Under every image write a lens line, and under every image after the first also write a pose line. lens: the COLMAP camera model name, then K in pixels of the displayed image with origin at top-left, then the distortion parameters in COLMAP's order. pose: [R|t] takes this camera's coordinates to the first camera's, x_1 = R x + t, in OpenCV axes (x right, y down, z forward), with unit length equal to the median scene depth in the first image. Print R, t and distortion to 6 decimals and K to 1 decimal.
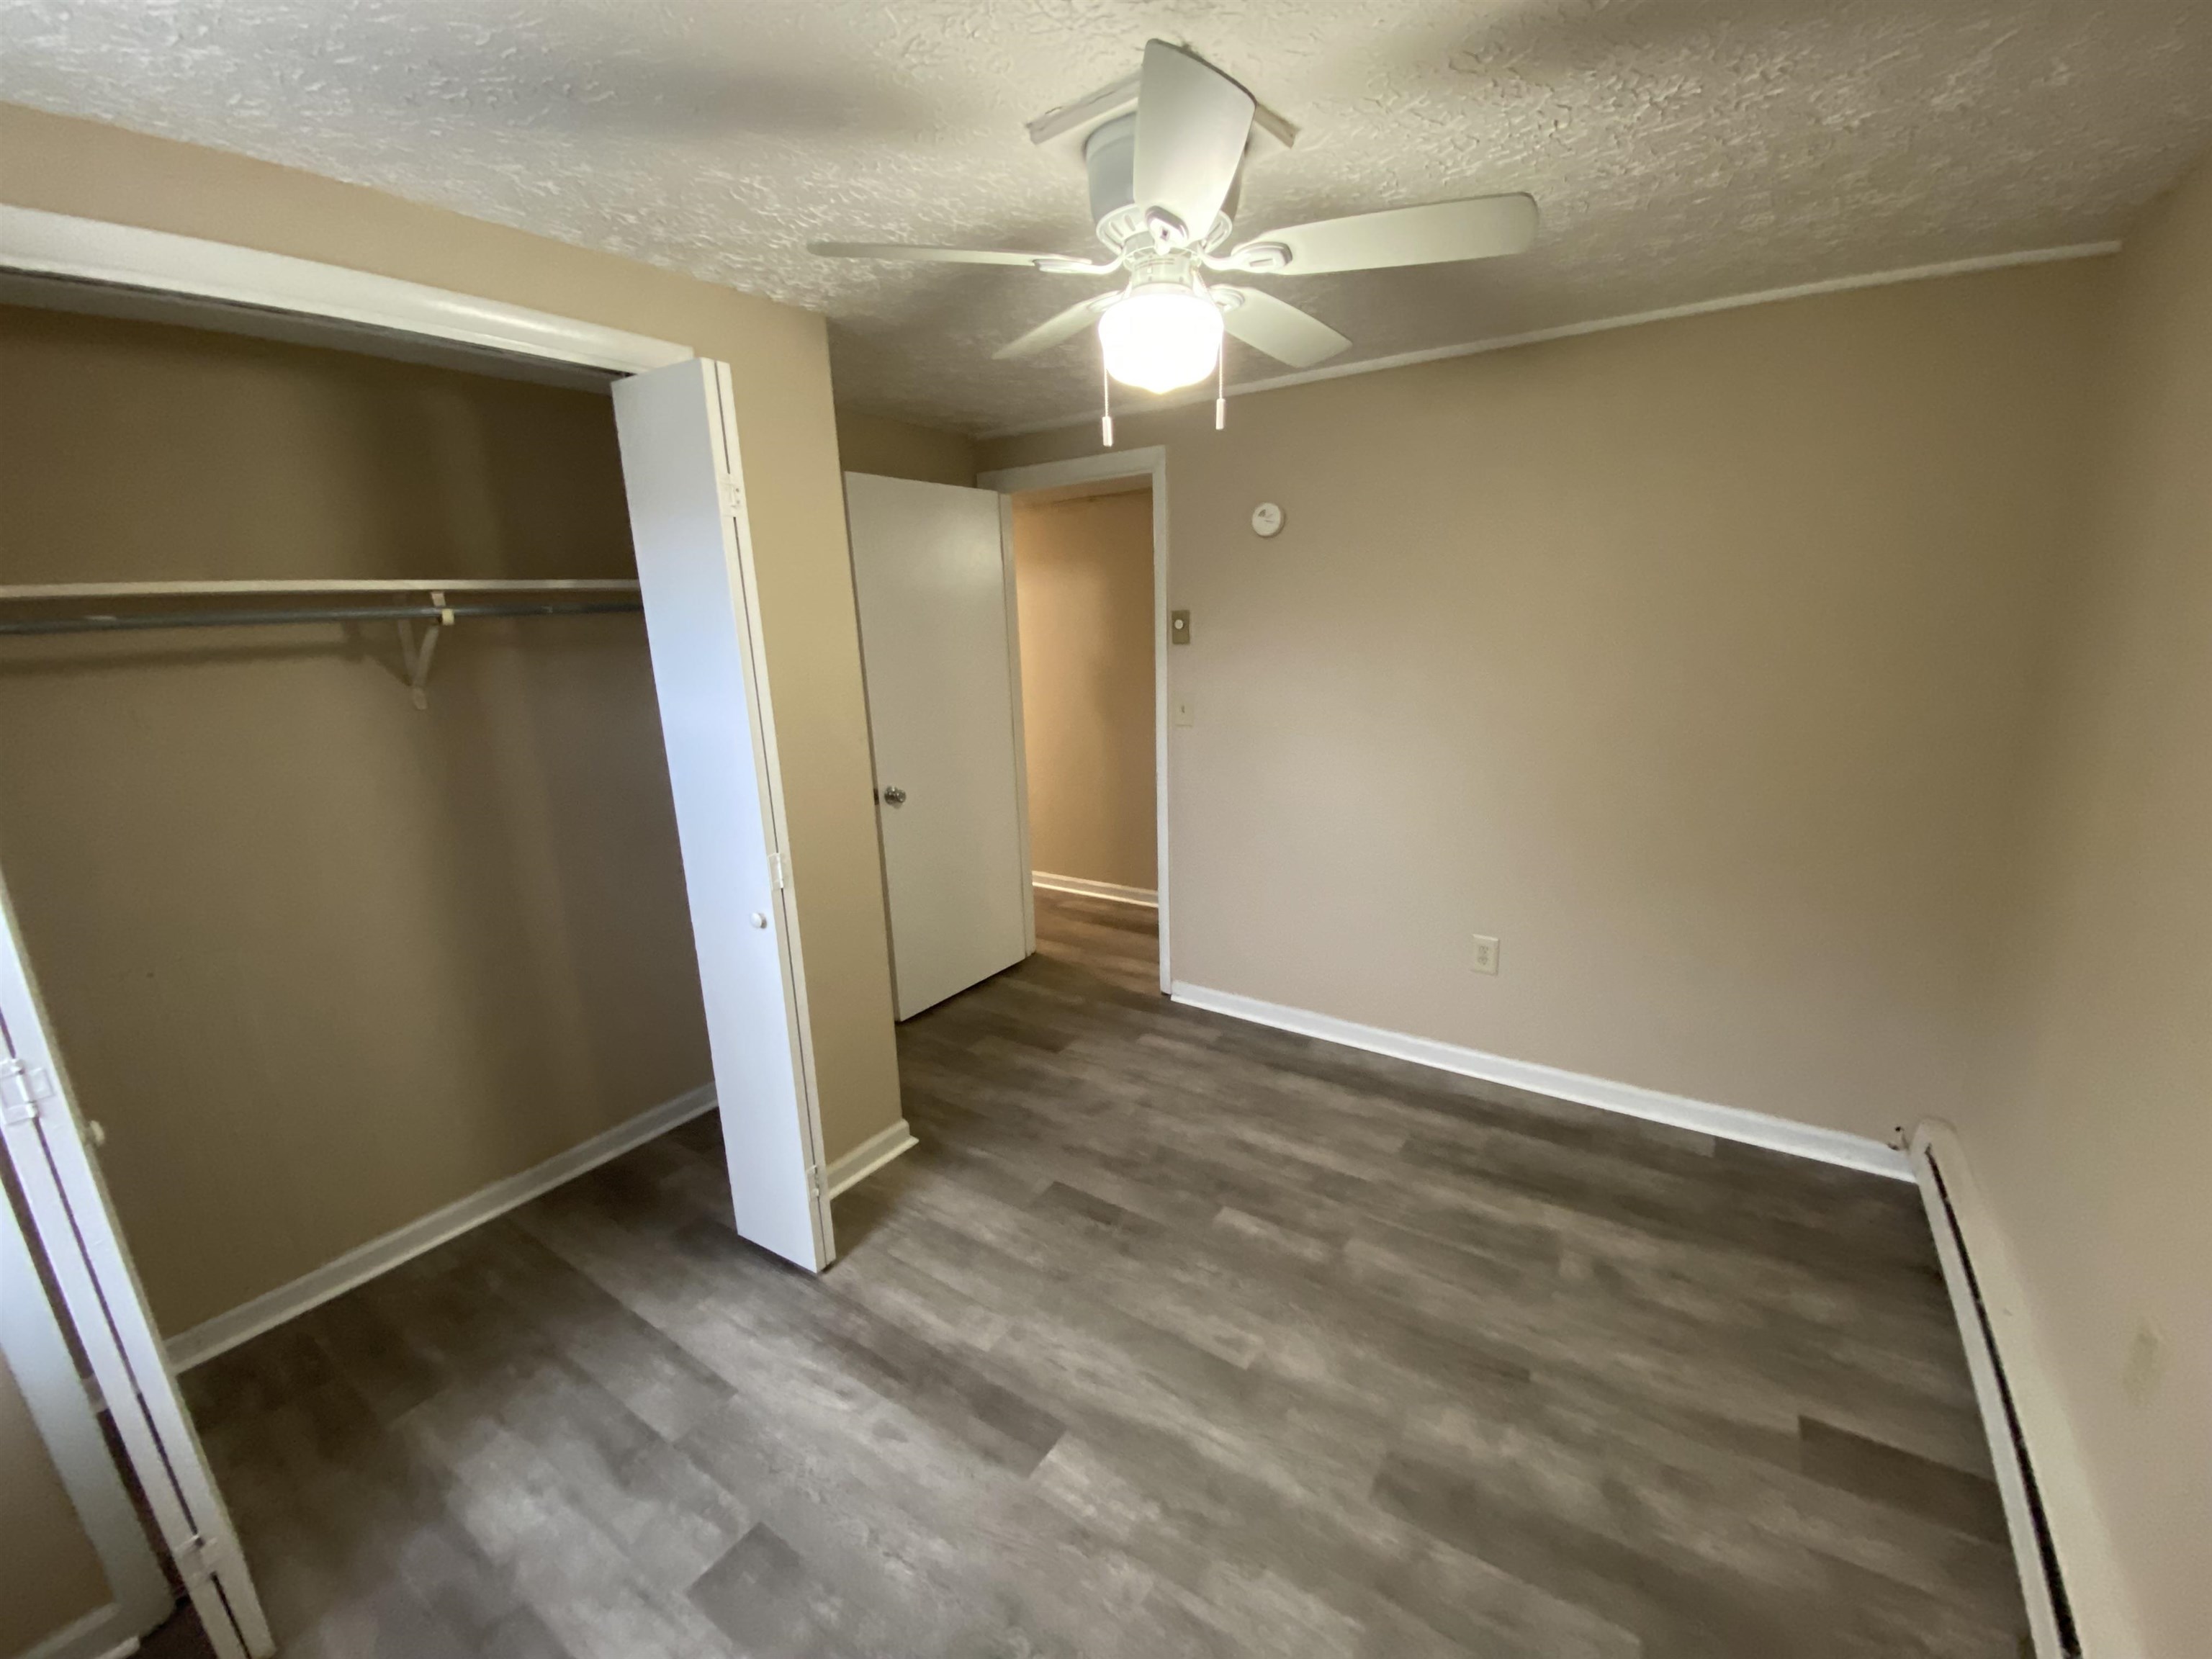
lens RADIAL K [[890.5, 0, 1090.5], [0, 890.5, 830.9], [0, 0, 1]] dist [0.001272, -0.006798]
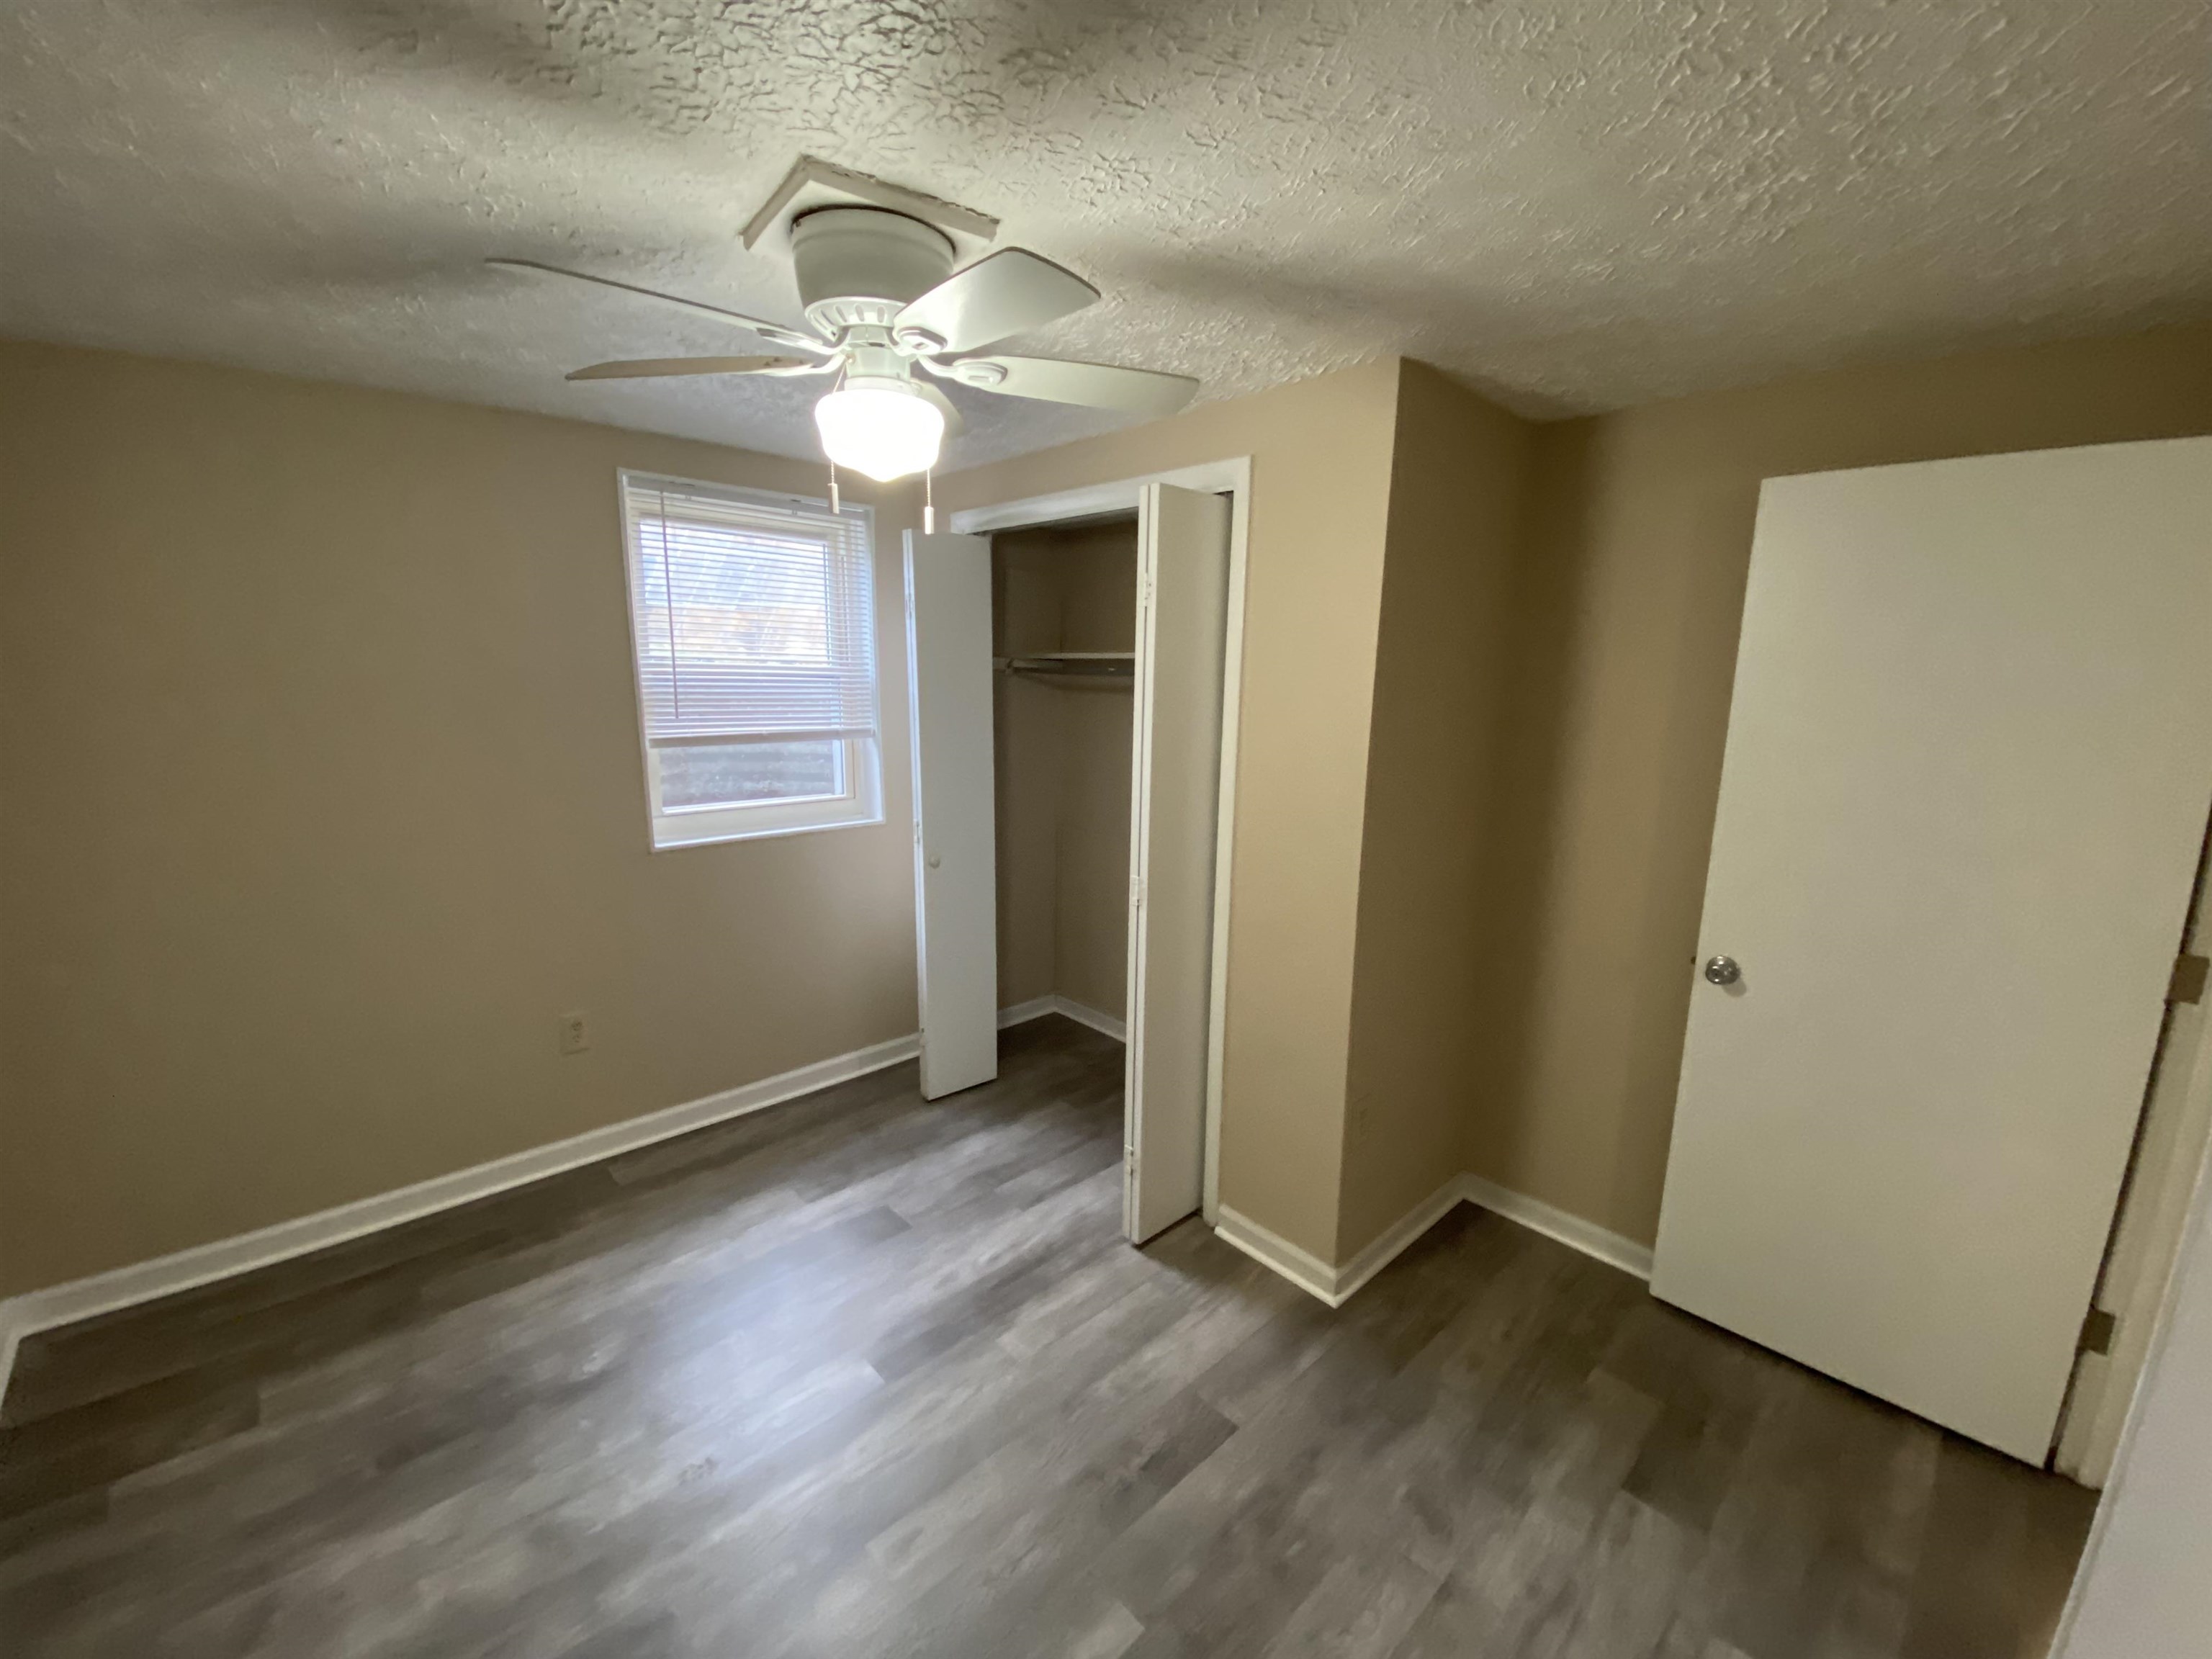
lens RADIAL K [[890.5, 0, 1090.5], [0, 890.5, 830.9], [0, 0, 1]] dist [0.001272, -0.006798]
pose [[-0.199566, 0.225468, -0.953592, 0.672409], [-0.240250, 0.932205, 0.270691, -0.294977], [0.949976, 0.283121, -0.131867, 0.927208]]
